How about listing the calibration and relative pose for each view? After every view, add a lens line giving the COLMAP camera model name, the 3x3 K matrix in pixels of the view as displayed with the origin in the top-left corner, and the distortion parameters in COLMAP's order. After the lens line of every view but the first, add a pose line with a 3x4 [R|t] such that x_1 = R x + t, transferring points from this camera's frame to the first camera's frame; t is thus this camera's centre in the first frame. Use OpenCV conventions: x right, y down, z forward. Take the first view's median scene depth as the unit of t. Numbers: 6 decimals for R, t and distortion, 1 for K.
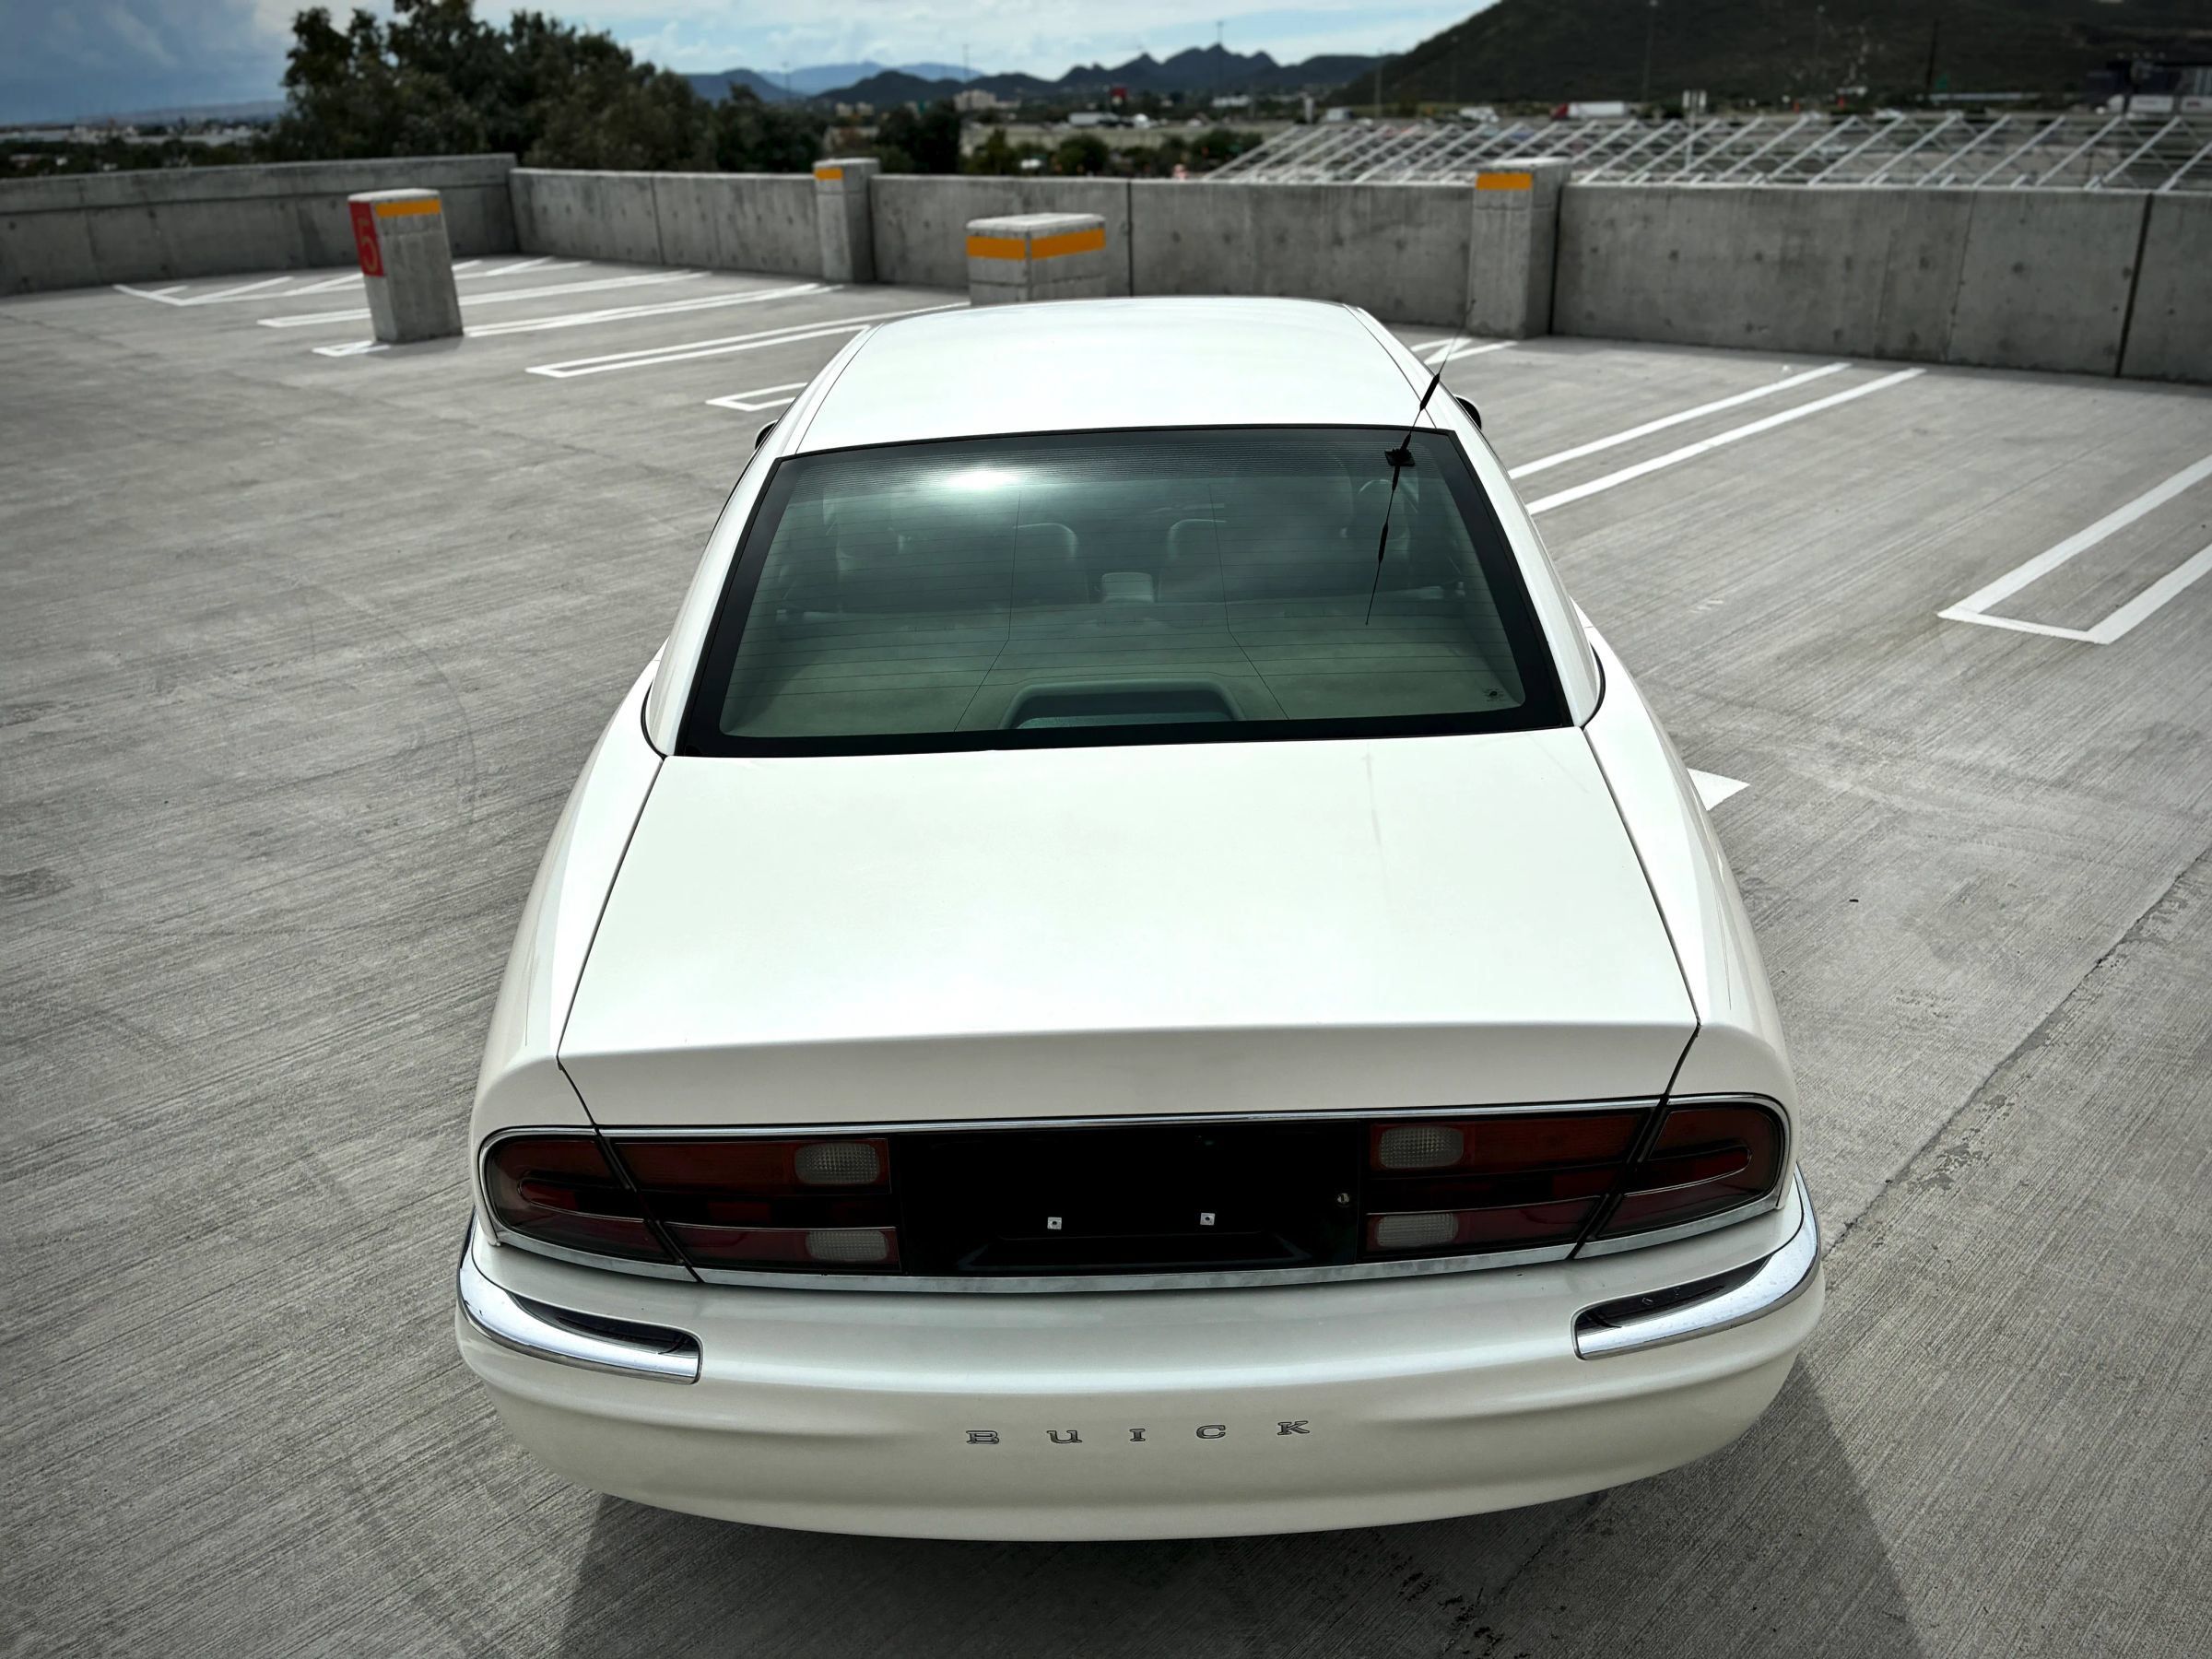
lens RADIAL K [[1639.0, 0, 1106.0], [0, 1639.0, 829.5], [0, 0, 1]] dist [0.108322, -0.136725]
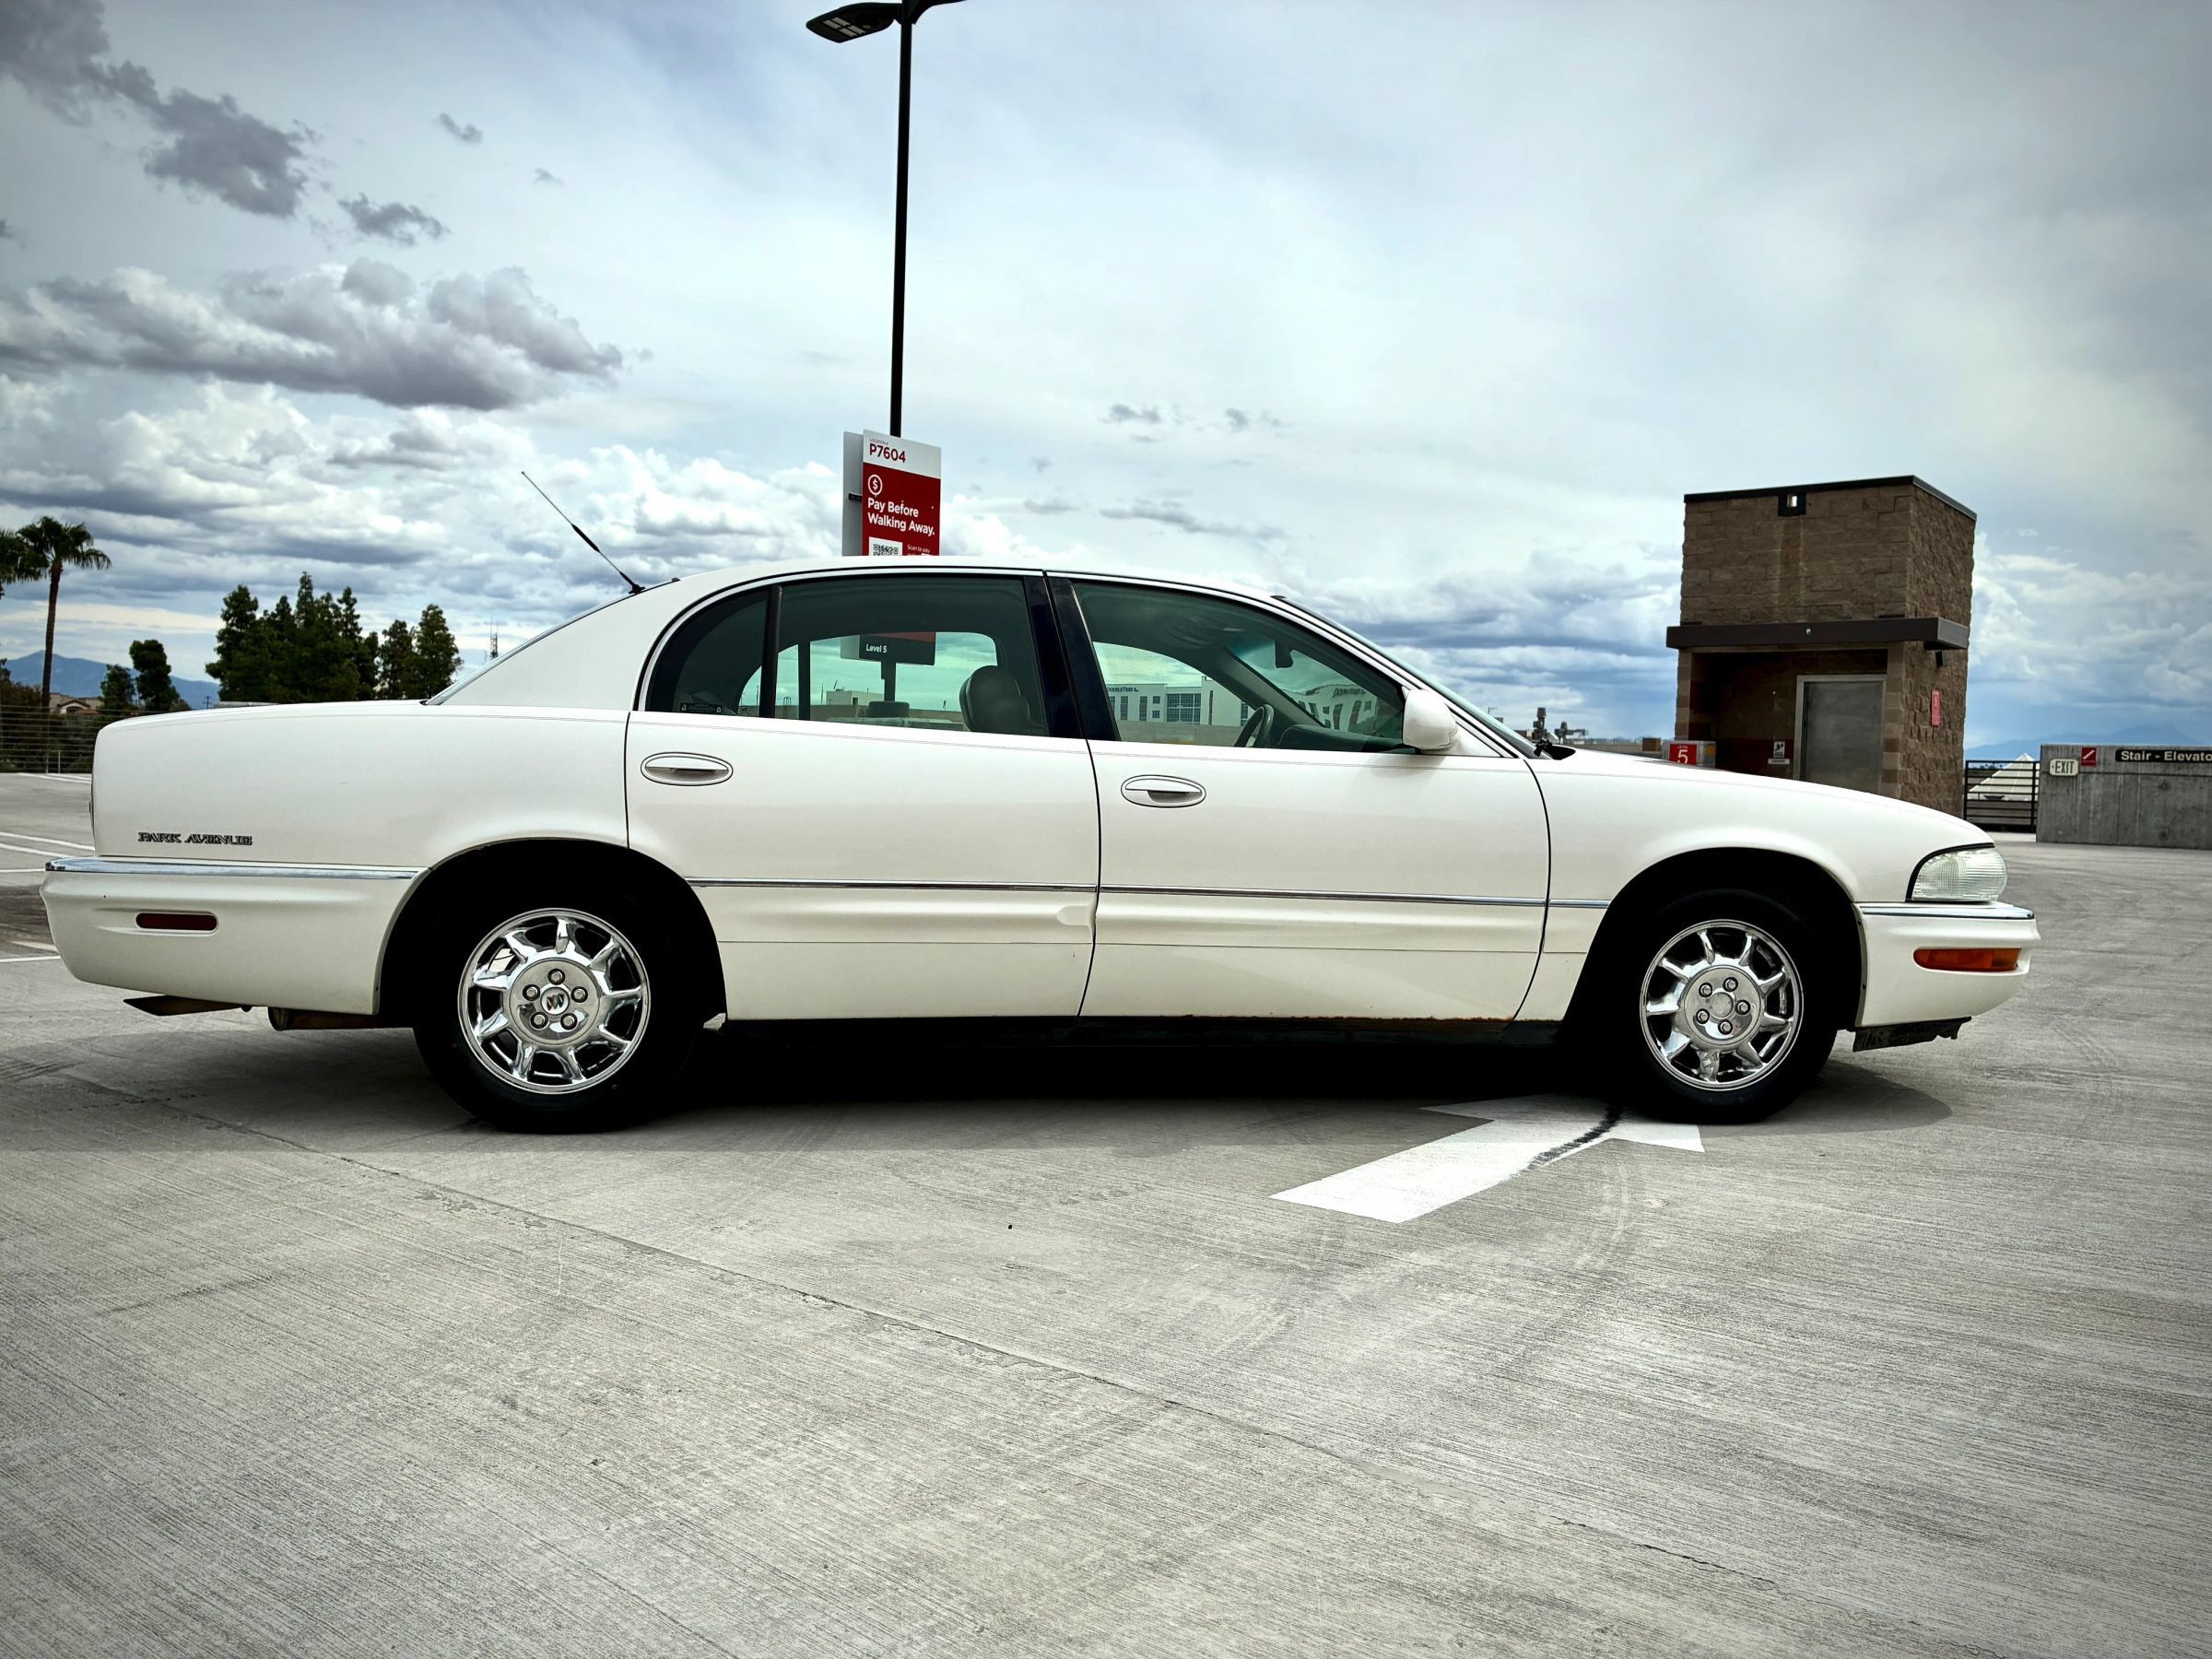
lens RADIAL K [[1716.4, 0, 1135.3], [0, 1716.4, 827.3], [0, 0, 1]] dist [0.015214, 0.001569]
pose [[0.136703, 0.071235, -0.988048, 0.330292], [-0.424152, 0.905567, 0.006605, -0.041590], [0.895214, 0.418179, 0.154008, 0.228825]]
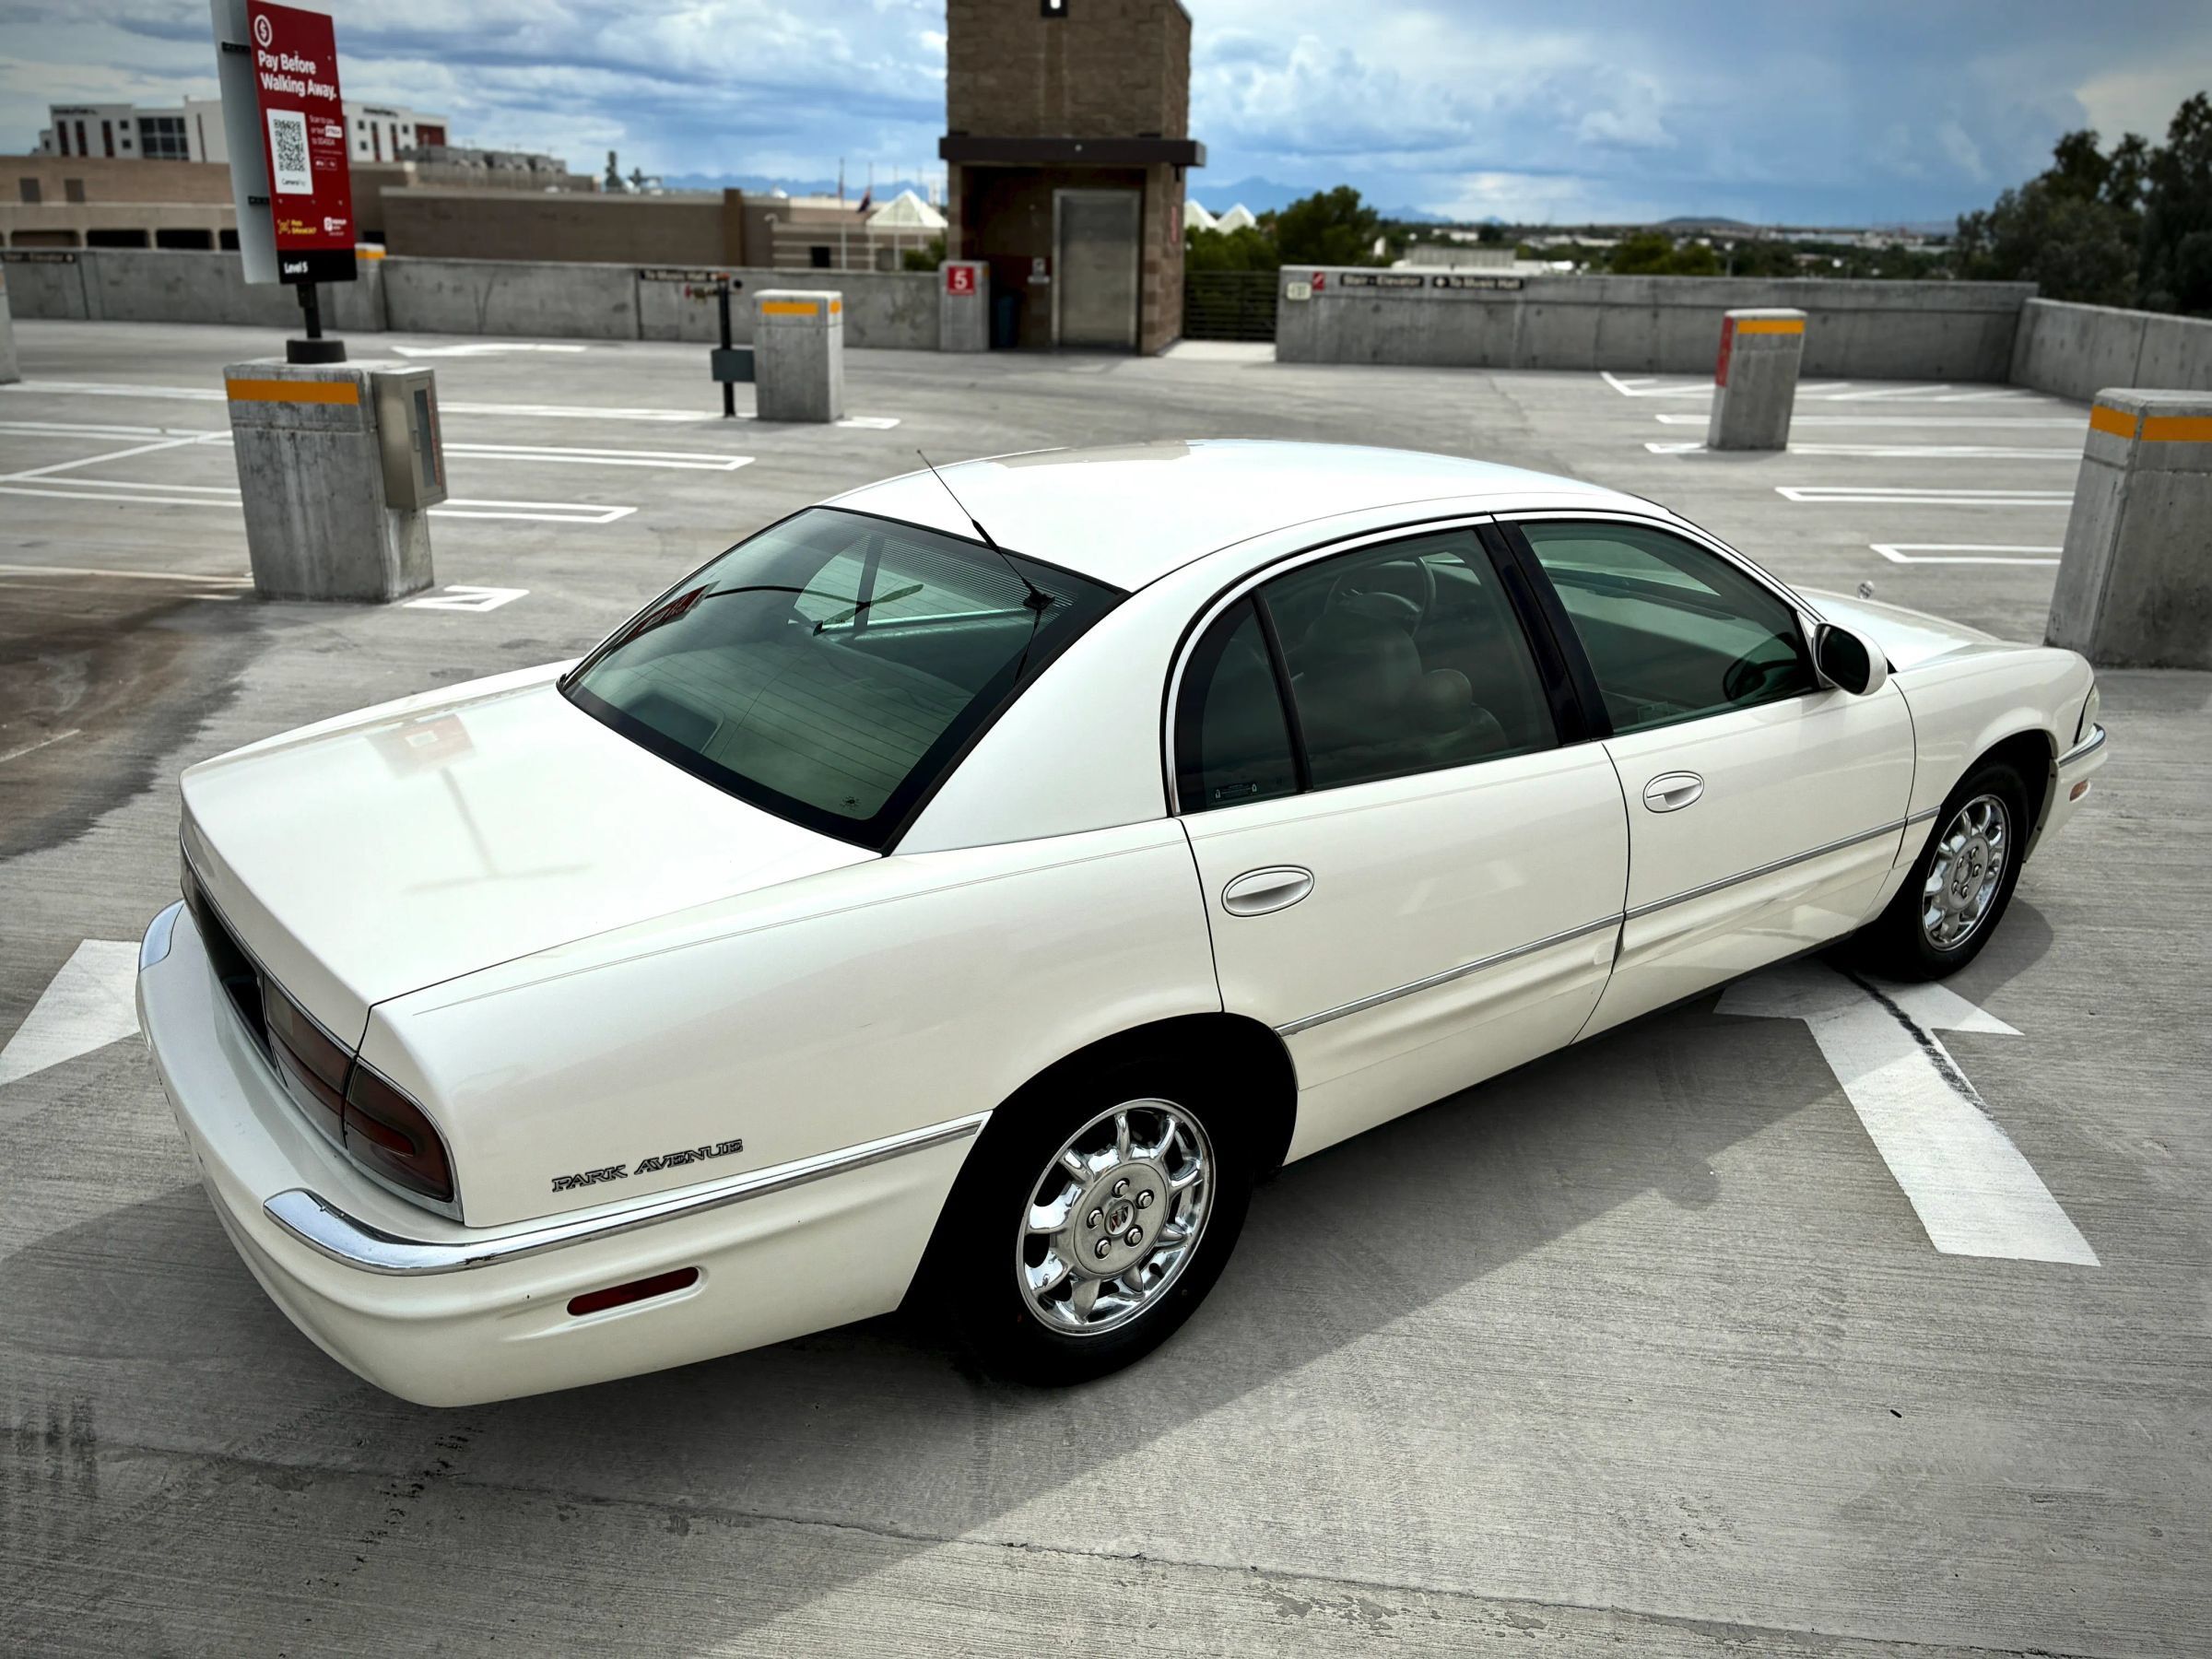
lens RADIAL K [[1669.4, 0, 1123.2], [0, 1669.4, 825.3], [0, 0, 1]] dist [0.074568, -0.093924]
pose [[0.613022, 0.305182, -0.728744, 0.186218], [-0.352806, 0.931051, 0.093122, -0.037432], [0.706917, 0.200020, 0.678425, 0.063778]]
